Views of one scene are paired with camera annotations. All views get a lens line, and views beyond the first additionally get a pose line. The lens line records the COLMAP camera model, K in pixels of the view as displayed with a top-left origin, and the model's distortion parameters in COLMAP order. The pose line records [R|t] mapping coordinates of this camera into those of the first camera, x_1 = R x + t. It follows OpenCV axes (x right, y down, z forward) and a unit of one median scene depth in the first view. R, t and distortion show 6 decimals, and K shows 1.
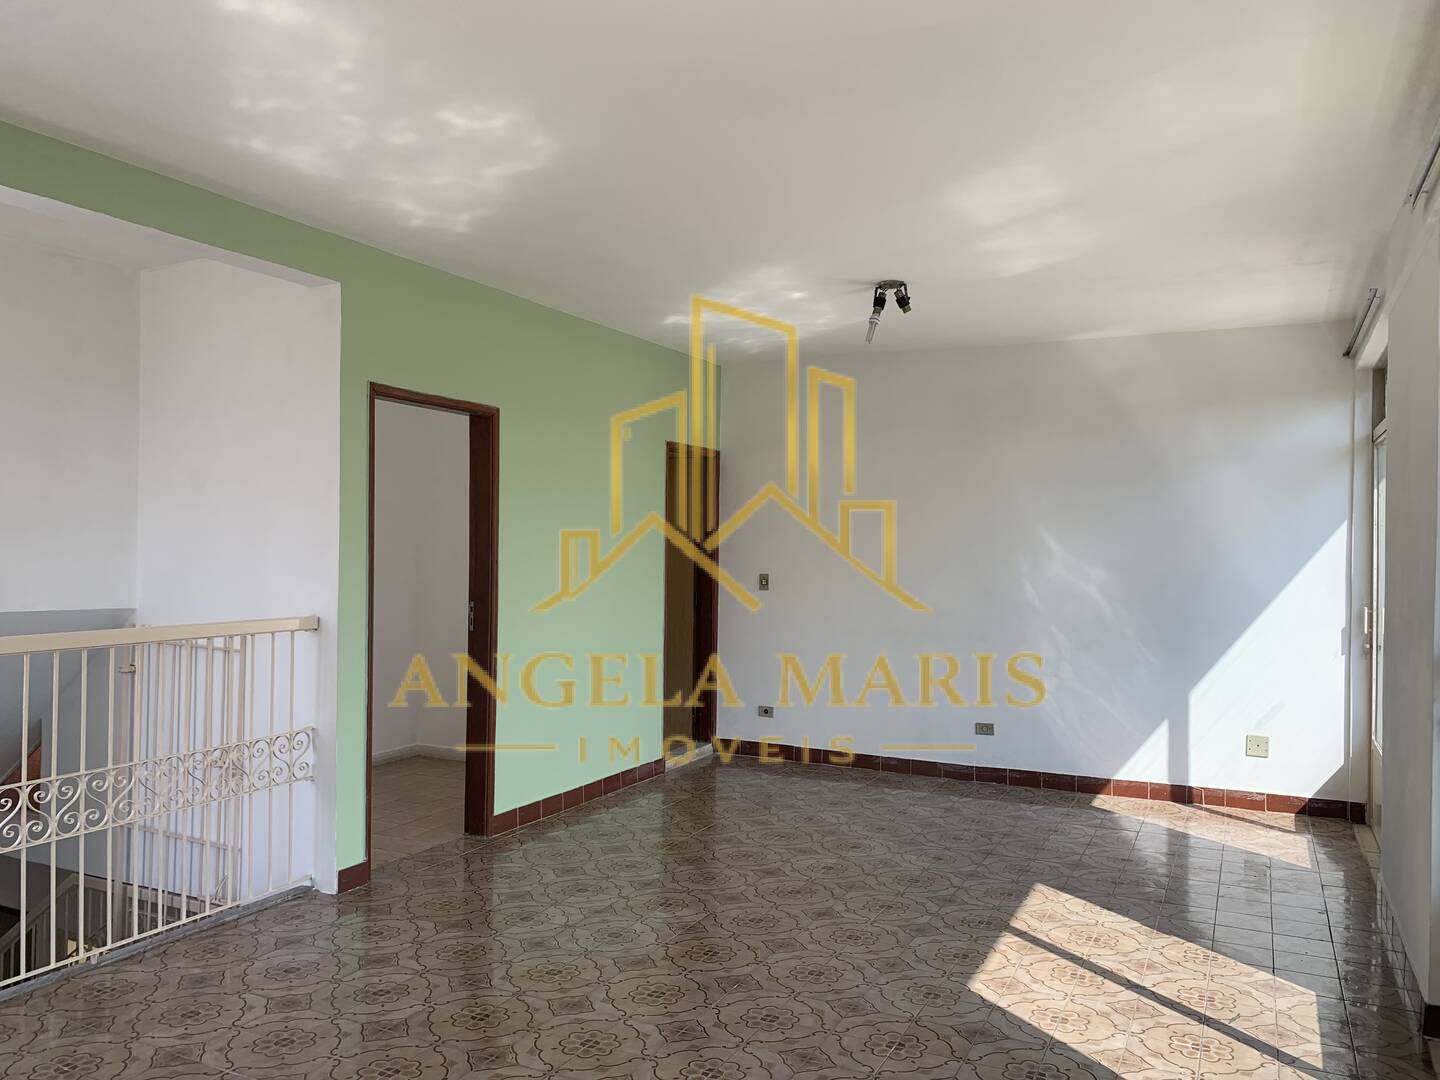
lens RADIAL K [[1090.9, 0, 709.3], [0, 1090.9, 535.5], [0, 0, 1]] dist [0.045962, -0.043262]
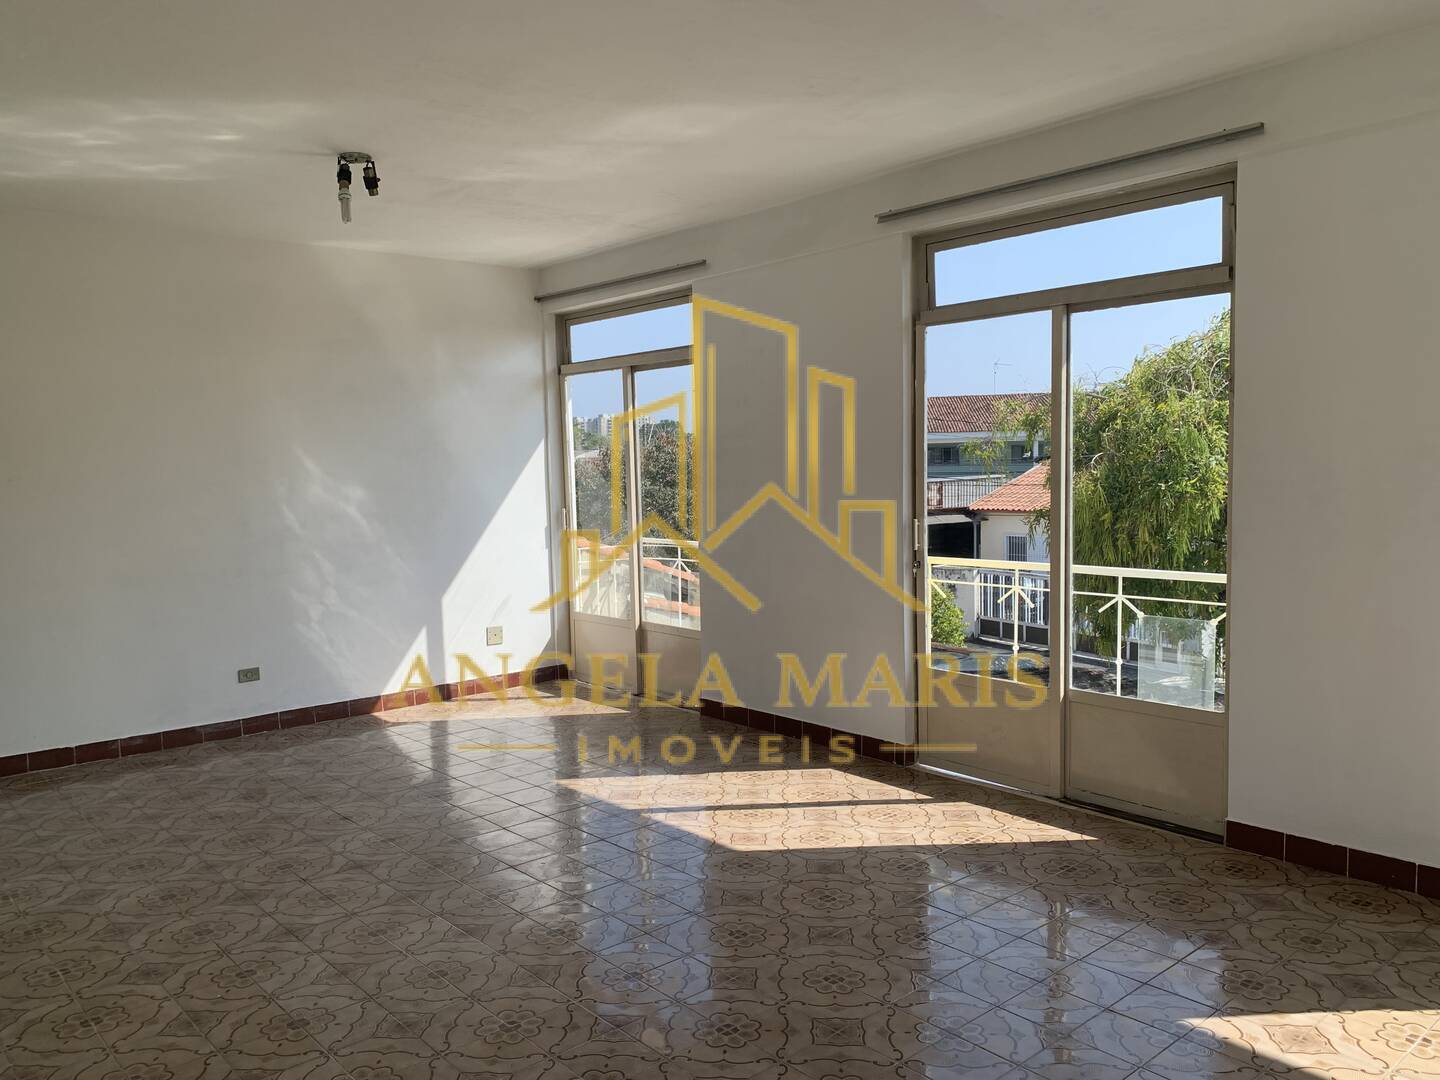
lens RADIAL K [[1090.9, 0, 707.3], [0, 1090.9, 539.8], [0, 0, 1]] dist [0.045962, -0.043262]
pose [[0.395495, -0.083125, 0.914699, -0.463061], [0.016600, 0.996380, 0.083371, -0.000269], [-0.918318, -0.017789, 0.395443, 0.353444]]
